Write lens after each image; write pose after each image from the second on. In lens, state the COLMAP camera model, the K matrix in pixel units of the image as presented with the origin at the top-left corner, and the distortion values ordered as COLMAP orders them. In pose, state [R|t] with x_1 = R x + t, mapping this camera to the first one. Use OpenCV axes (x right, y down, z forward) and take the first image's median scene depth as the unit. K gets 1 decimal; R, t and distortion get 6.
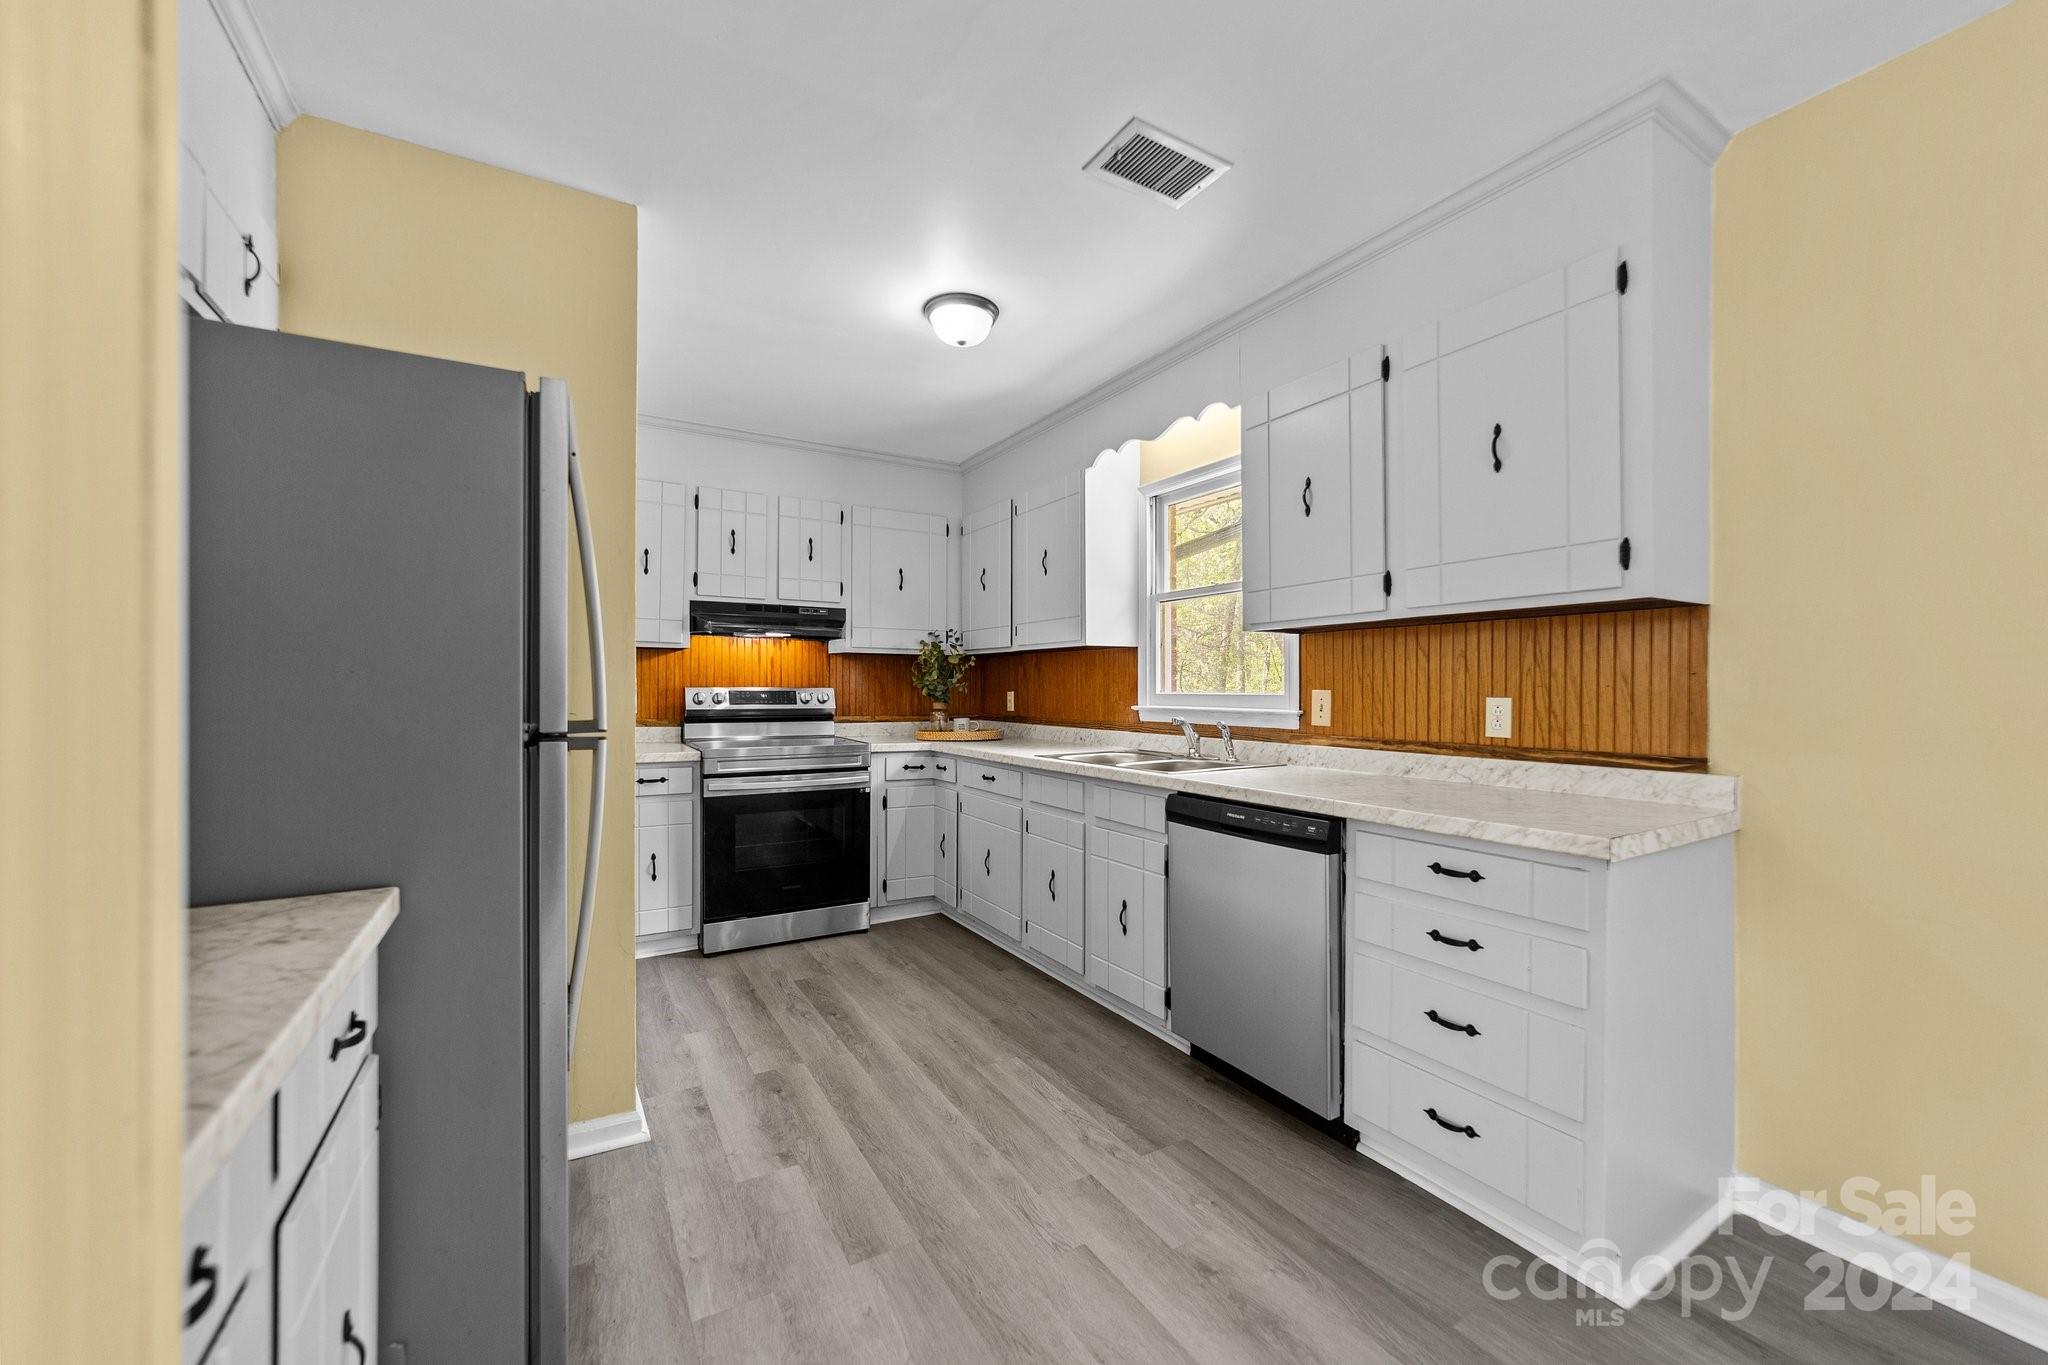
lens RADIAL K [[788.7, 0, 1026.6], [0, 788.7, 692.0], [0, 0, 1]] dist [-0.016709, 0.007583]
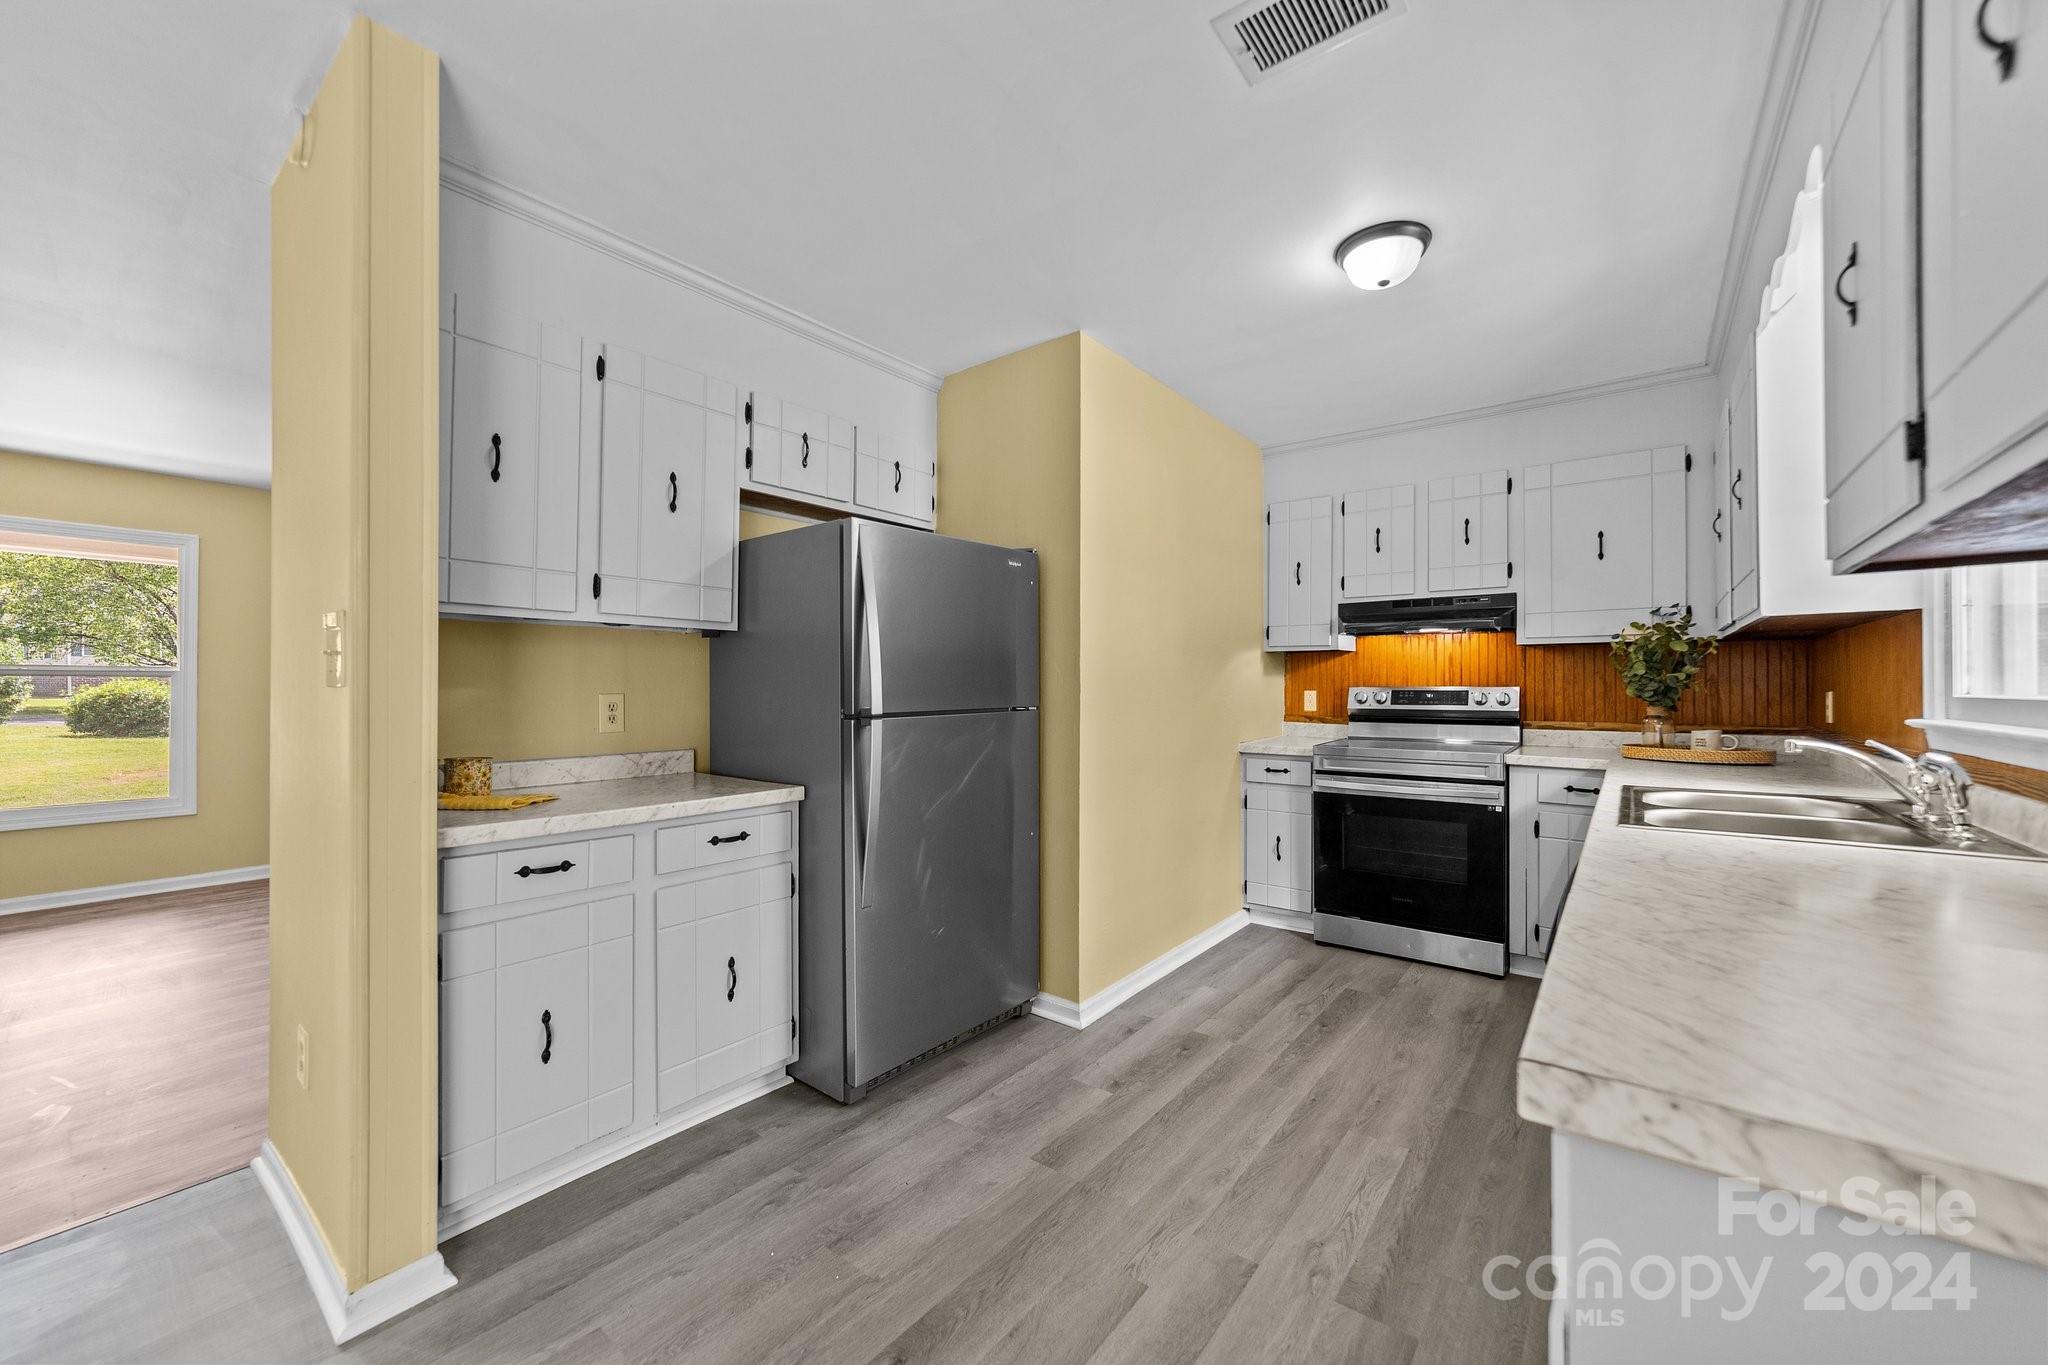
lens RADIAL K [[788.7, 0, 1025.9], [0, 788.7, 683.9], [0, 0, 1]] dist [-0.016709, 0.007583]
pose [[0.361869, -0.006296, -0.932208, 0.568763], [-0.001217, 0.999973, -0.007226, -0.002785], [0.932228, 0.003750, 0.361851, 0.334397]]
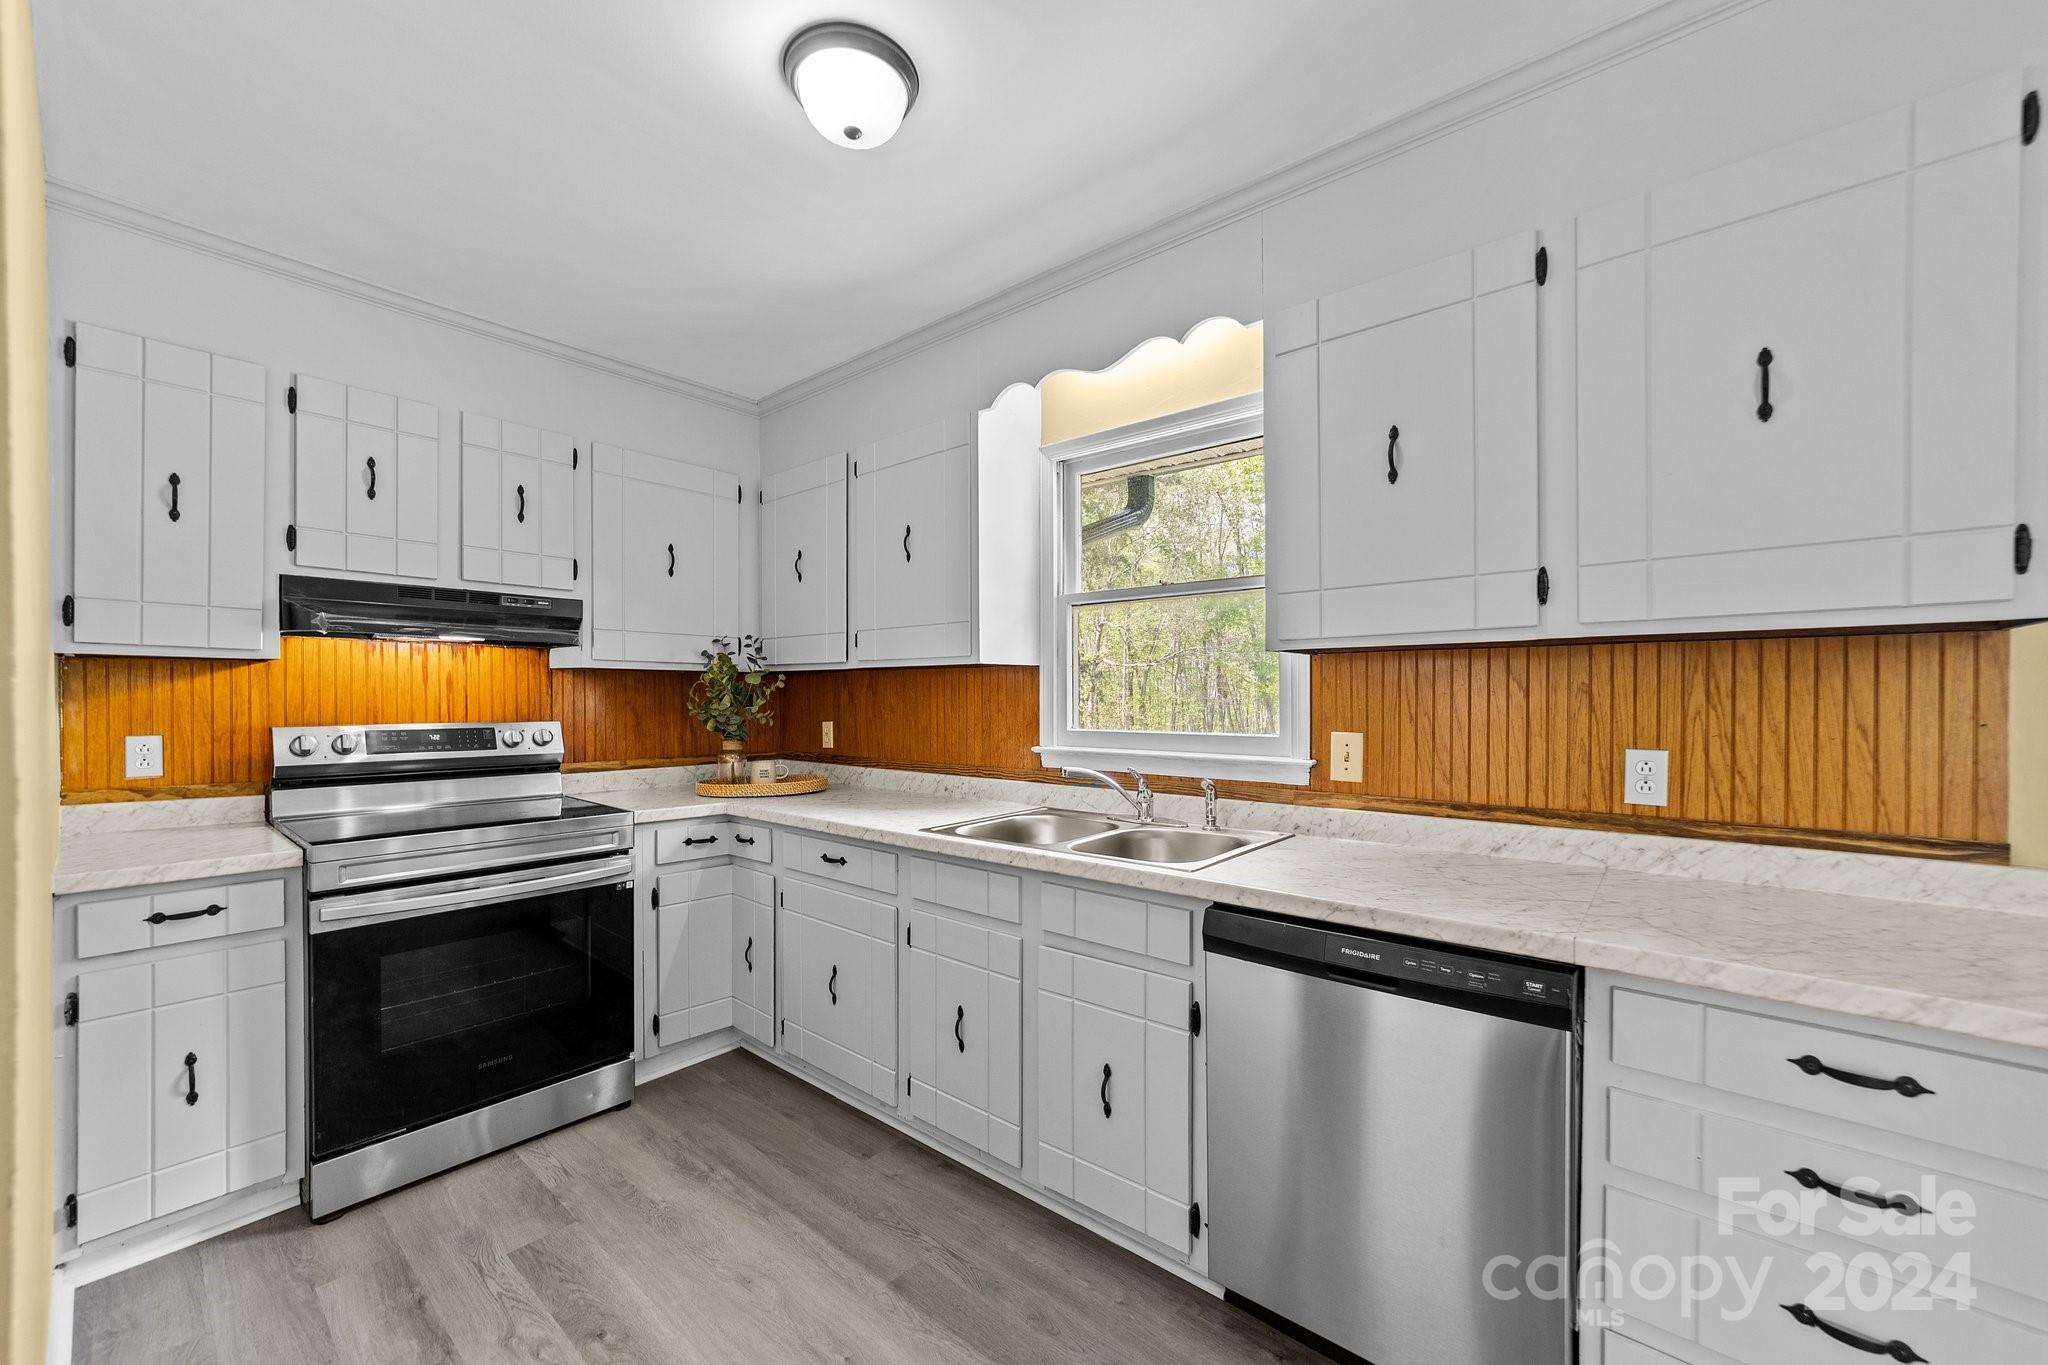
lens RADIAL K [[788.7, 0, 1023.2], [0, 788.7, 707.3], [0, 0, 1]] dist [-0.016709, 0.007583]
pose [[0.946089, -0.006139, 0.323848, -0.151644], [0.003507, 0.999956, 0.008711, -0.034690], [-0.323887, -0.007106, 0.946069, 0.425904]]
